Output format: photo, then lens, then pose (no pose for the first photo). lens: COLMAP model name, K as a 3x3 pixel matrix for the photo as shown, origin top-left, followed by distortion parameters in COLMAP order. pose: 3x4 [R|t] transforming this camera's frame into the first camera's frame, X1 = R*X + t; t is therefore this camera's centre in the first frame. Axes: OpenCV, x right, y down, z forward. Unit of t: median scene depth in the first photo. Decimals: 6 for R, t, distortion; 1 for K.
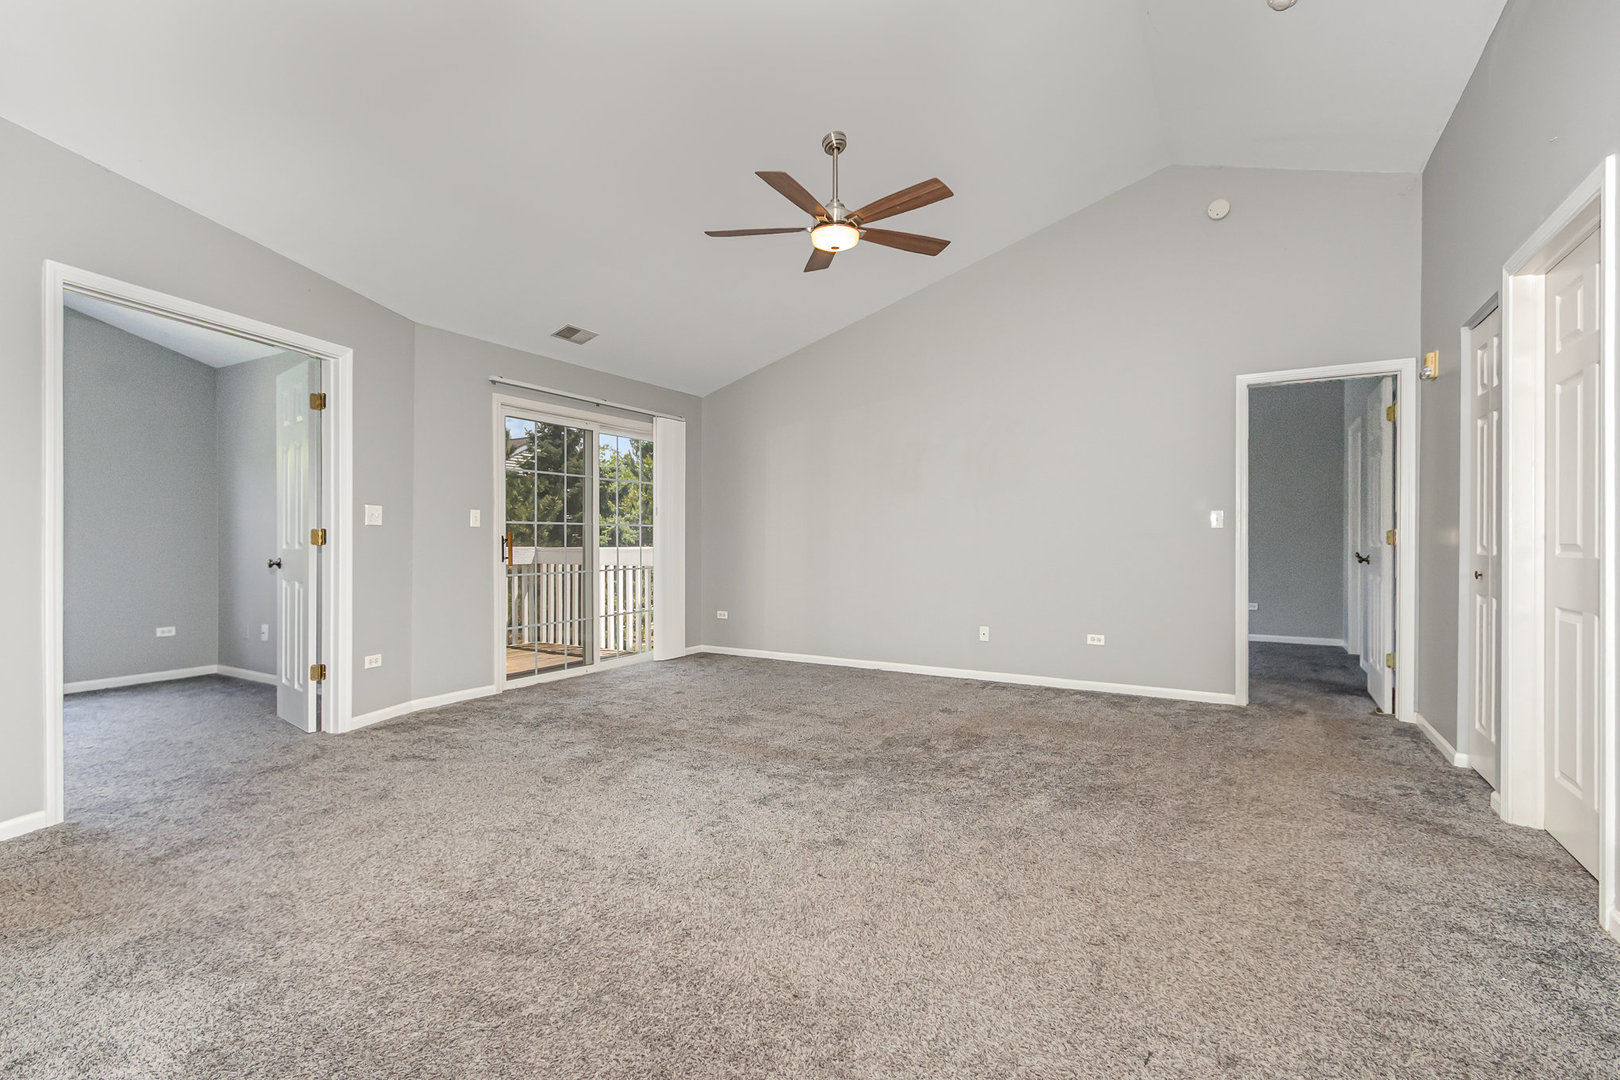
lens RADIAL K [[737.2, 0, 814.1], [0, 737.2, 545.6], [0, 0, 1]] dist [0.001900, -0.000421]
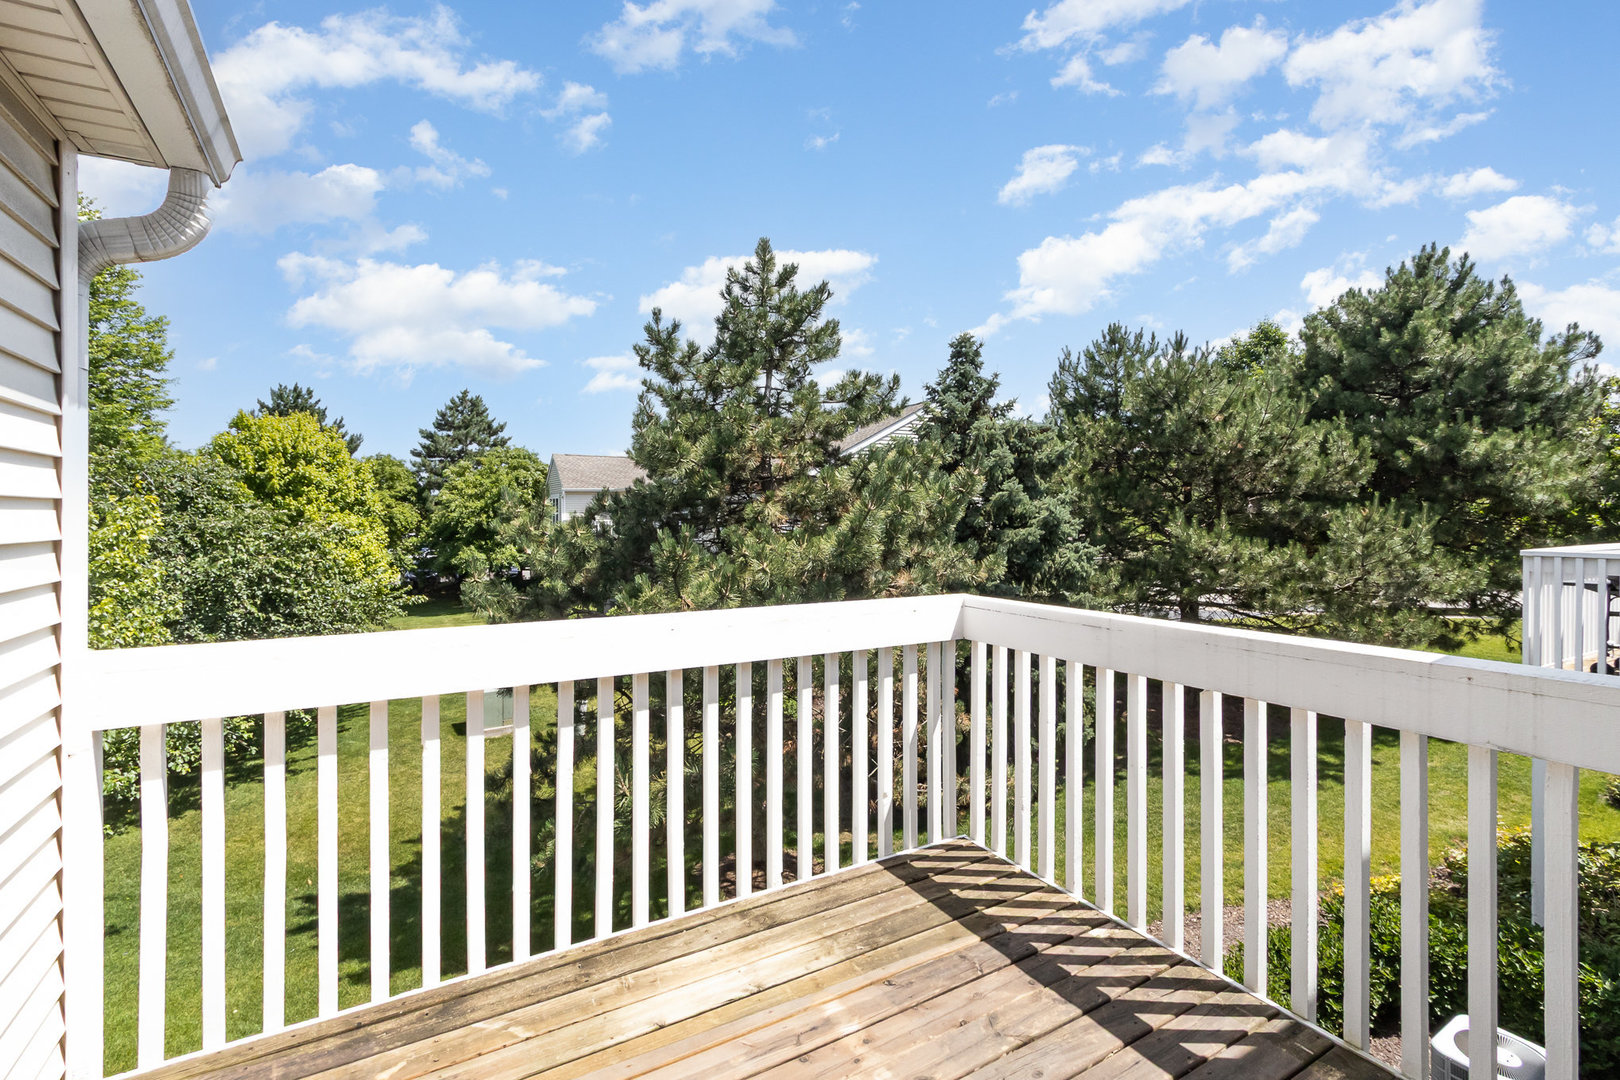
lens RADIAL K [[737.2, 0, 807.8], [0, 737.2, 526.1], [0, 0, 1]] dist [0.001900, -0.000421]
pose [[0.868038, 0.004174, -0.496480, -0.140216], [-0.002359, 0.999988, 0.004284, -0.018542], [0.496492, -0.002547, 0.868037, 0.343432]]
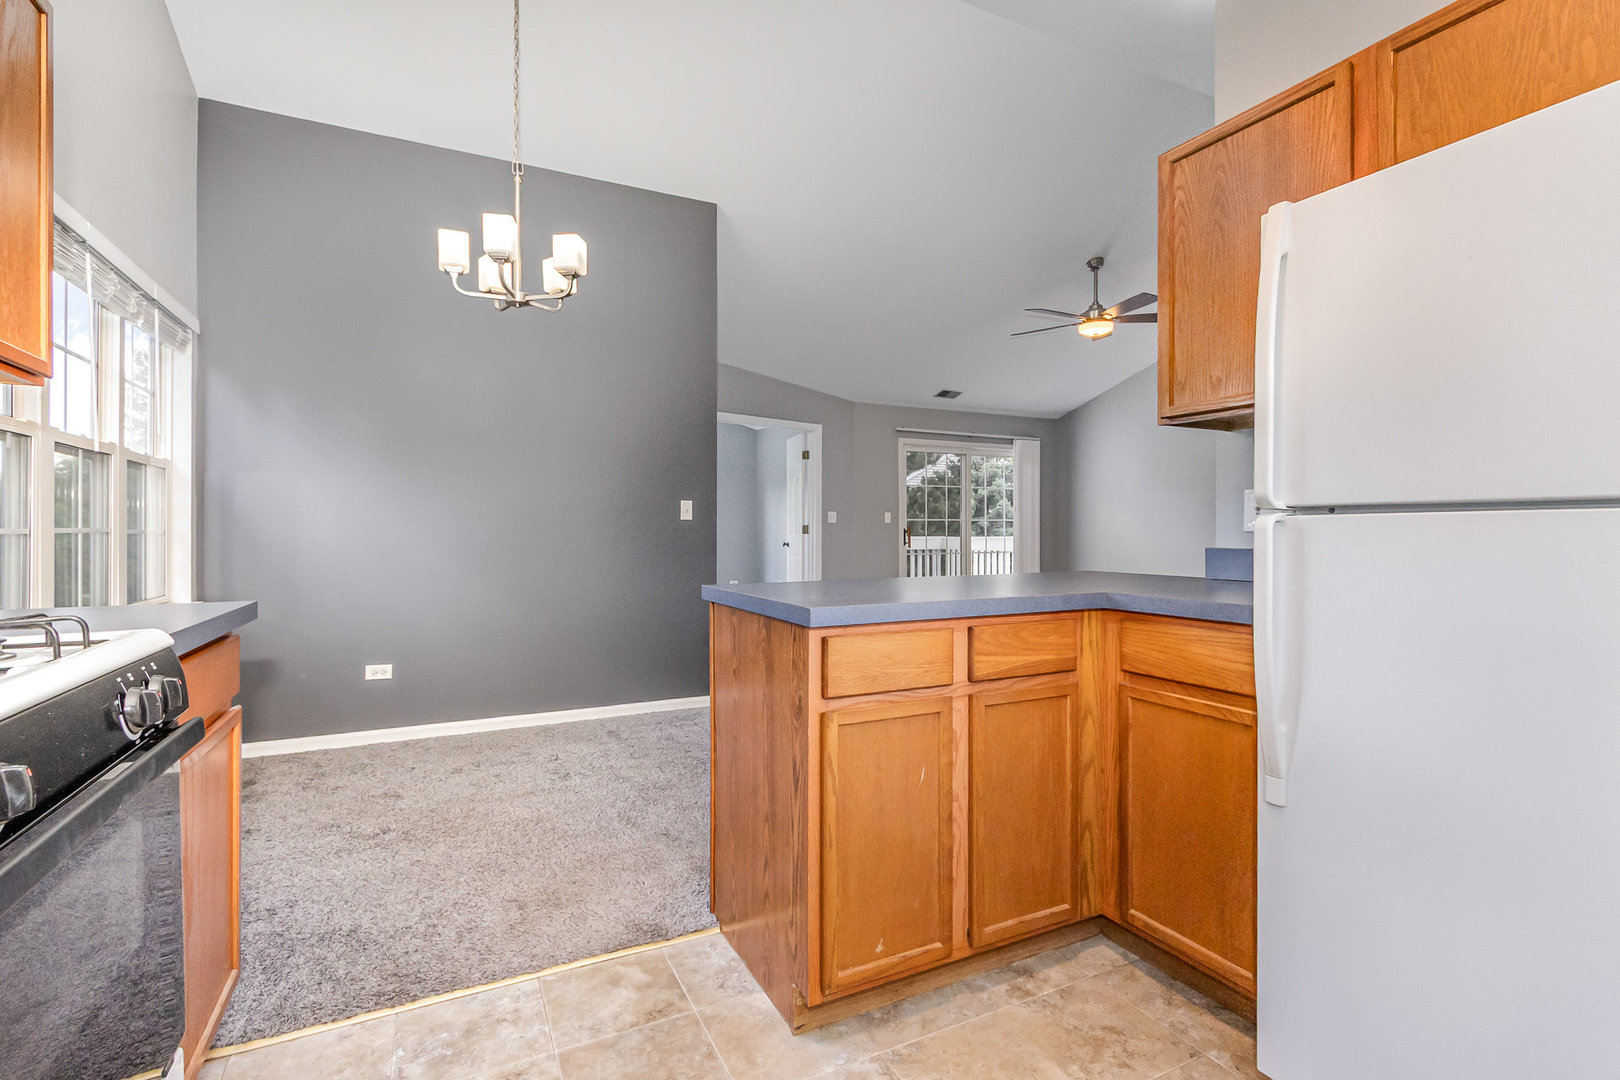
lens RADIAL K [[737.2, 0, 808.8], [0, 737.2, 534.7], [0, 0, 1]] dist [0.001900, -0.000421]
pose [[0.825479, 0.006292, -0.564398, 0.287098], [-0.006153, 0.999979, 0.002148, -0.002814], [0.564400, 0.001699, 0.825500, -0.394631]]
